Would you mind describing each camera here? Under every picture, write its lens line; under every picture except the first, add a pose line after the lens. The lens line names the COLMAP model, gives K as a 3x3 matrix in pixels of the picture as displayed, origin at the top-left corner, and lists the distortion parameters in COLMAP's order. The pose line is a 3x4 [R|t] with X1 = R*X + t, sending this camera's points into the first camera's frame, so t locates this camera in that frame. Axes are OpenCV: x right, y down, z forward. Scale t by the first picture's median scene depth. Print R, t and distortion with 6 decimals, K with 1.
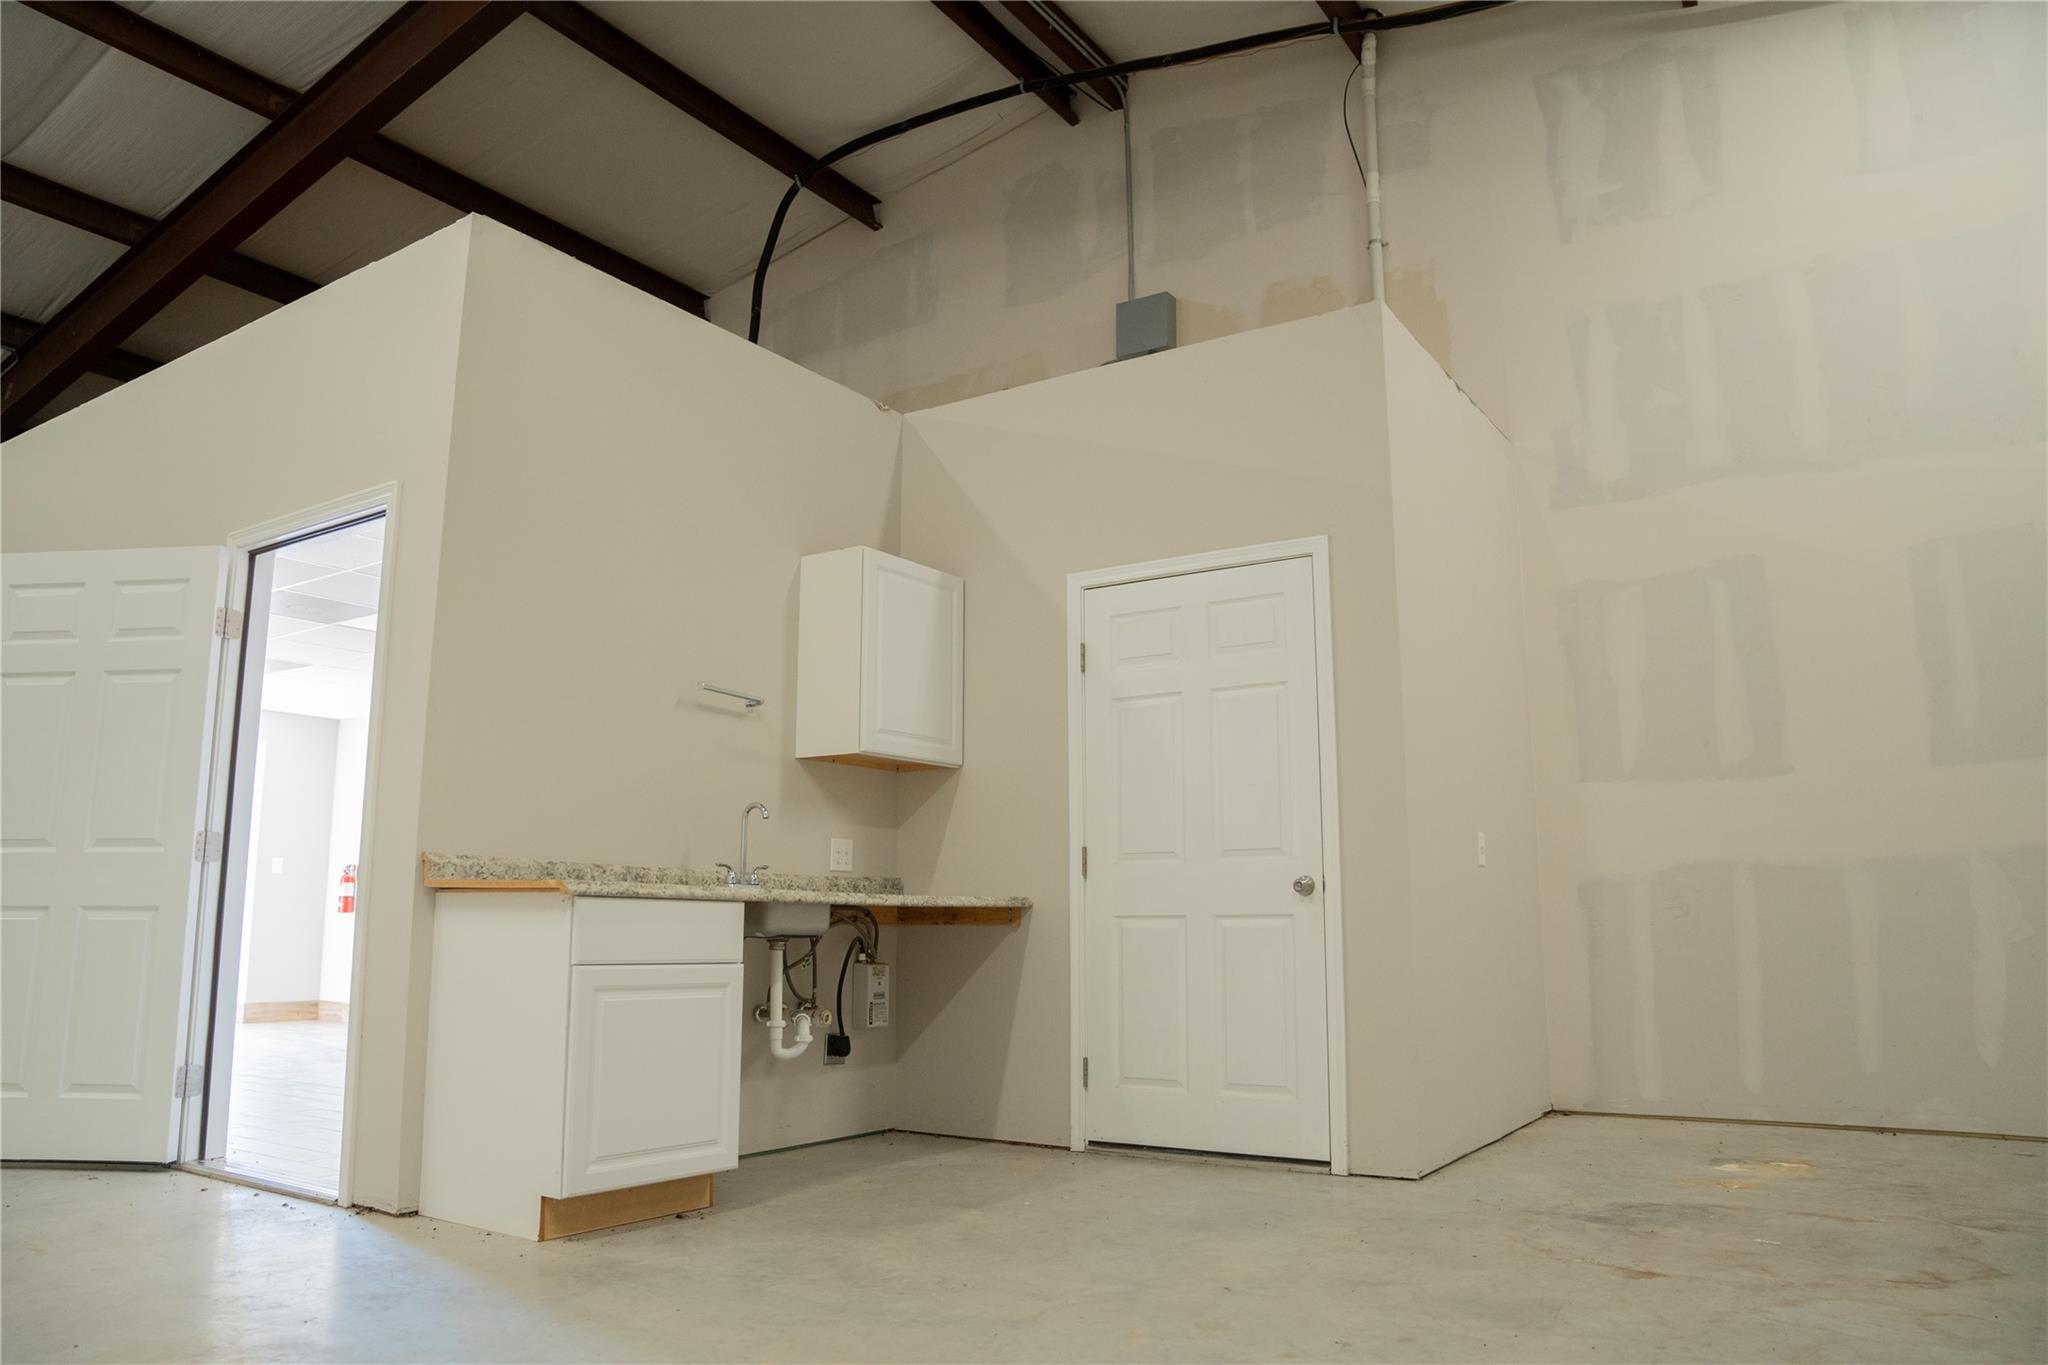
lens RADIAL K [[1405.2, 0, 1024.0], [0, 1405.2, 682.5], [0, 0, 1]] dist [-0.141238, 0.124737]
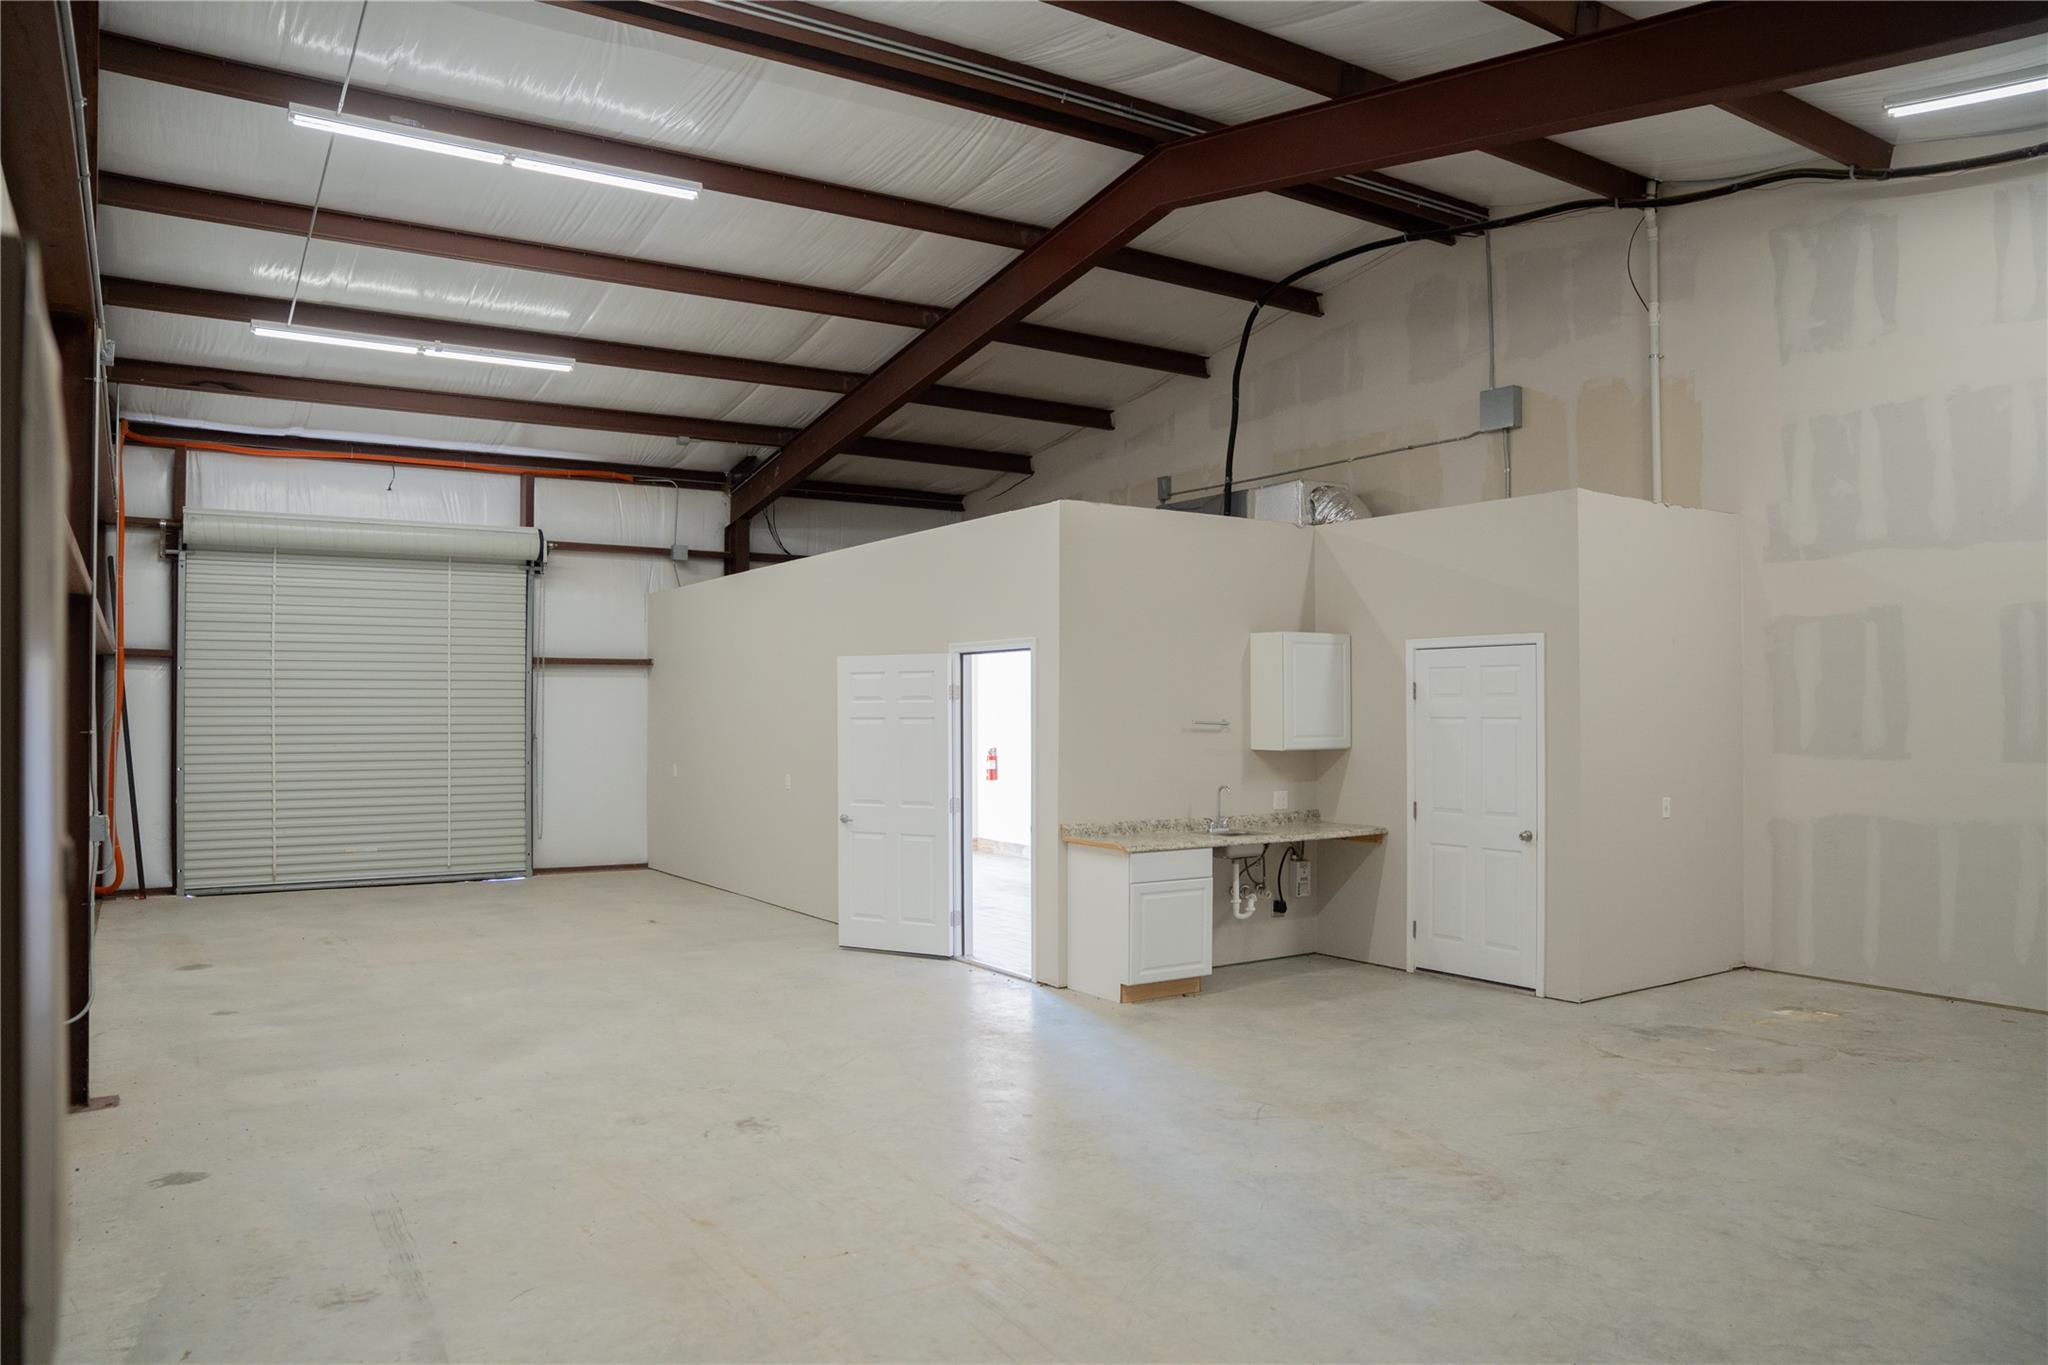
lens RADIAL K [[1405.2, 0, 1024.0], [0, 1405.2, 682.5], [0, 0, 1]] dist [-0.141238, 0.124737]
pose [[0.918433, -0.008344, -0.395490, 0.277290], [0.068396, 0.988070, 0.137987, -0.296161], [0.389620, -0.153782, 0.908046, -0.719723]]
